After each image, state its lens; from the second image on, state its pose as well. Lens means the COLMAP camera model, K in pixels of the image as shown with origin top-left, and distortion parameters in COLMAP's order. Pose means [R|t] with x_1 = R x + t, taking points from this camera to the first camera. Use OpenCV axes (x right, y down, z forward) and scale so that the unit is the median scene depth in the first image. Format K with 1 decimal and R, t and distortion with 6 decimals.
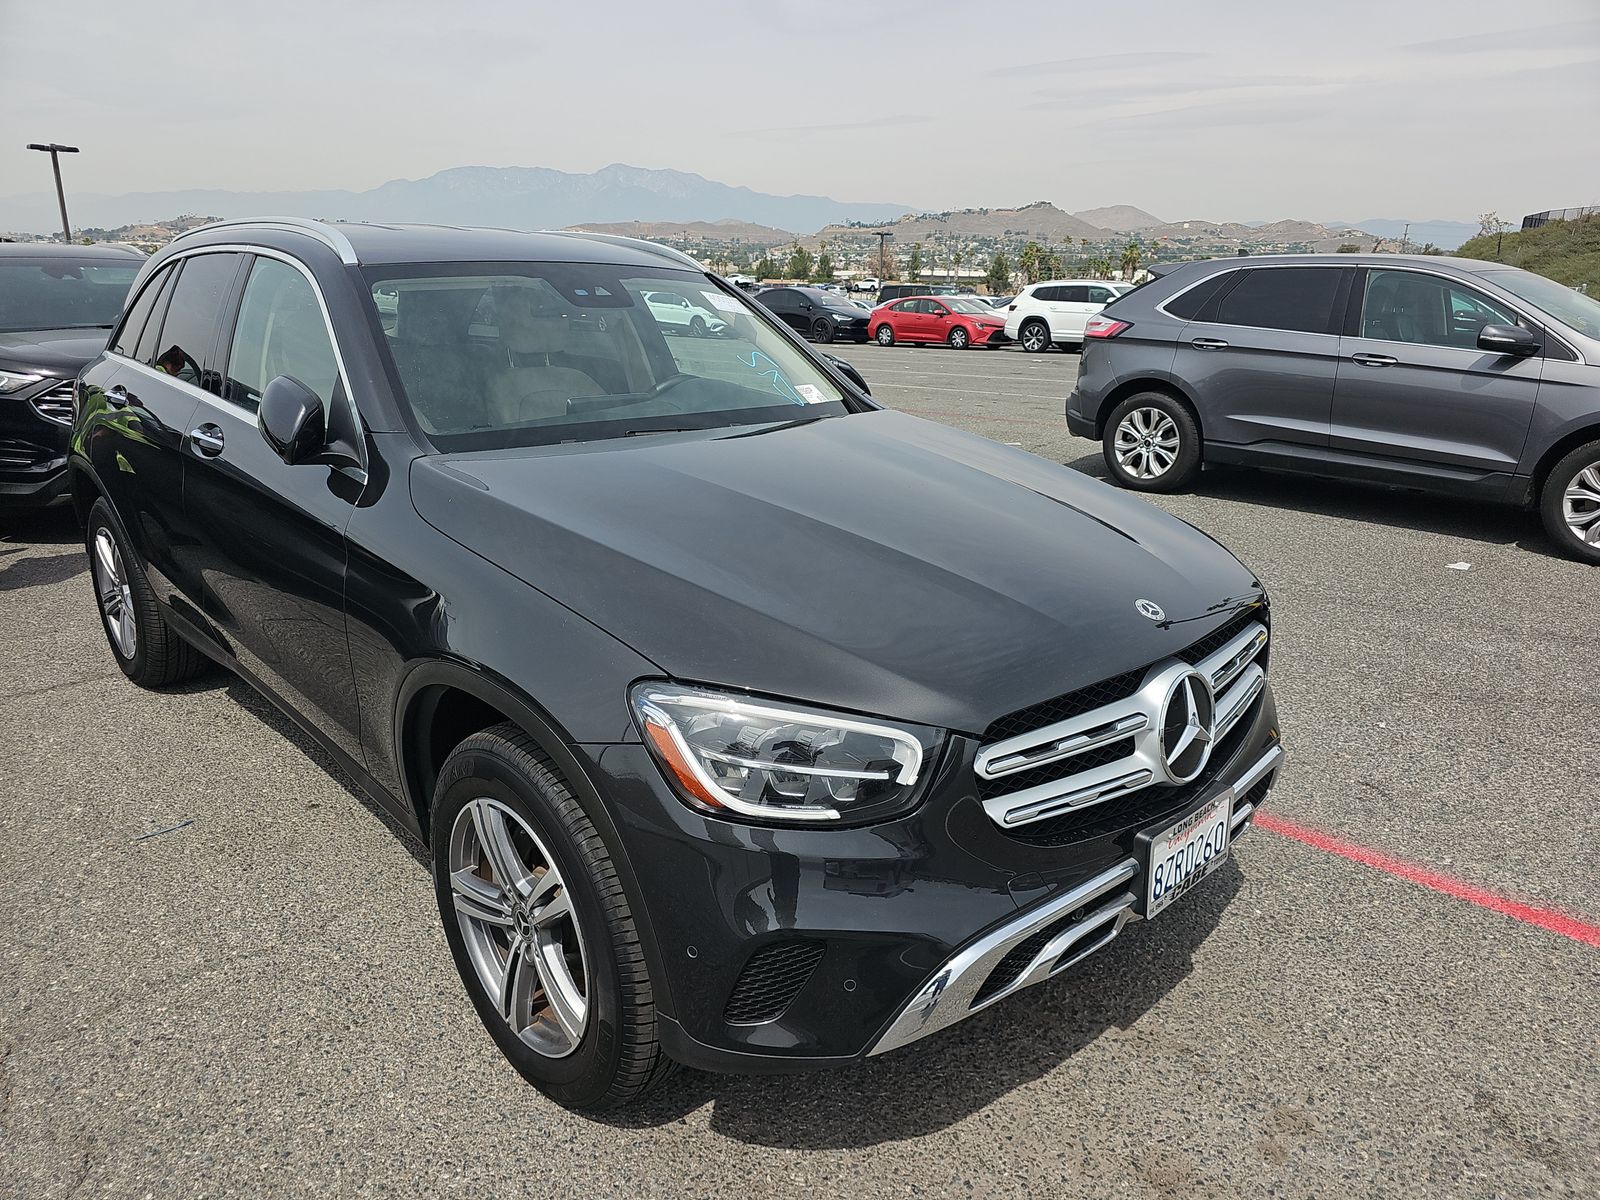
lens RADIAL K [[1044.1, 0, 800.0], [0, 1044.1, 600.0], [0, 0, 1]] dist [0.086525, -0.080730]
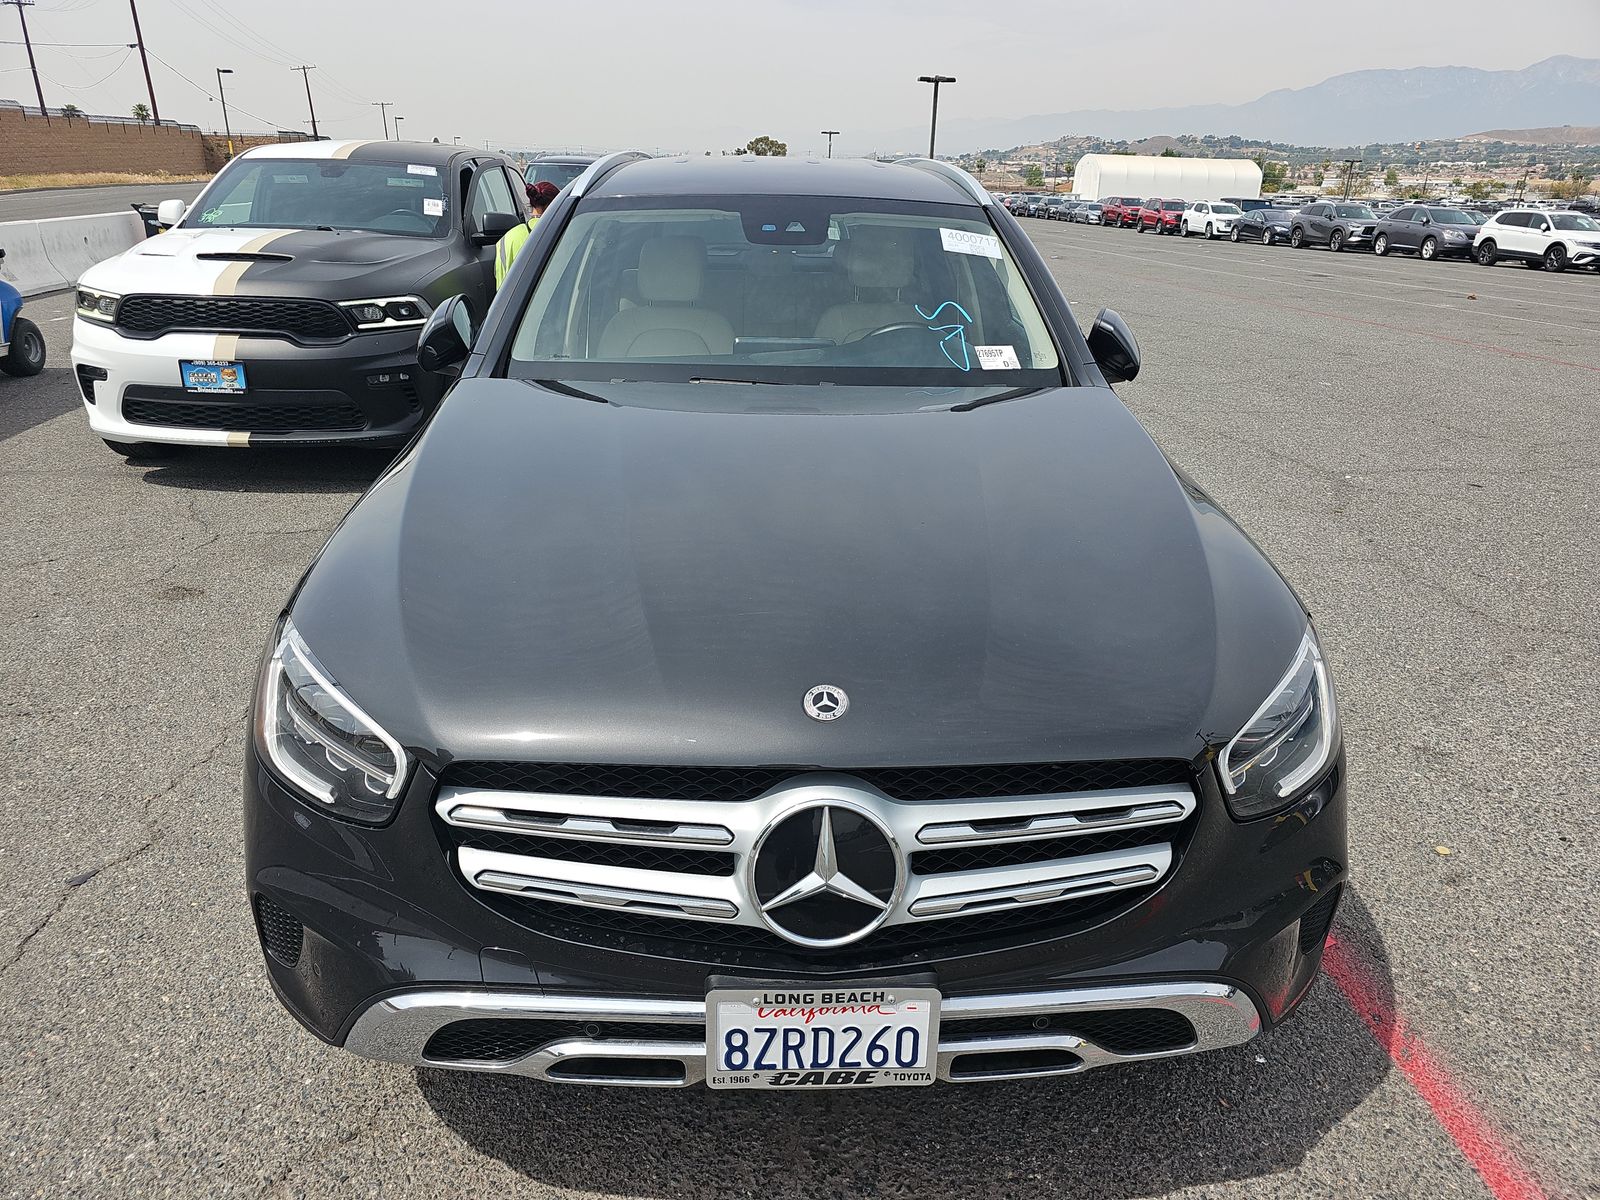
lens RADIAL K [[1060.6, 0, 775.3], [0, 1060.6, 577.8], [0, 0, 1]] dist [0.036868, -0.038648]
pose [[0.755438, 0.231215, -0.613069, 0.710405], [-0.200390, 0.972365, 0.119796, -0.150558], [0.623825, 0.032354, 0.780894, 0.387933]]
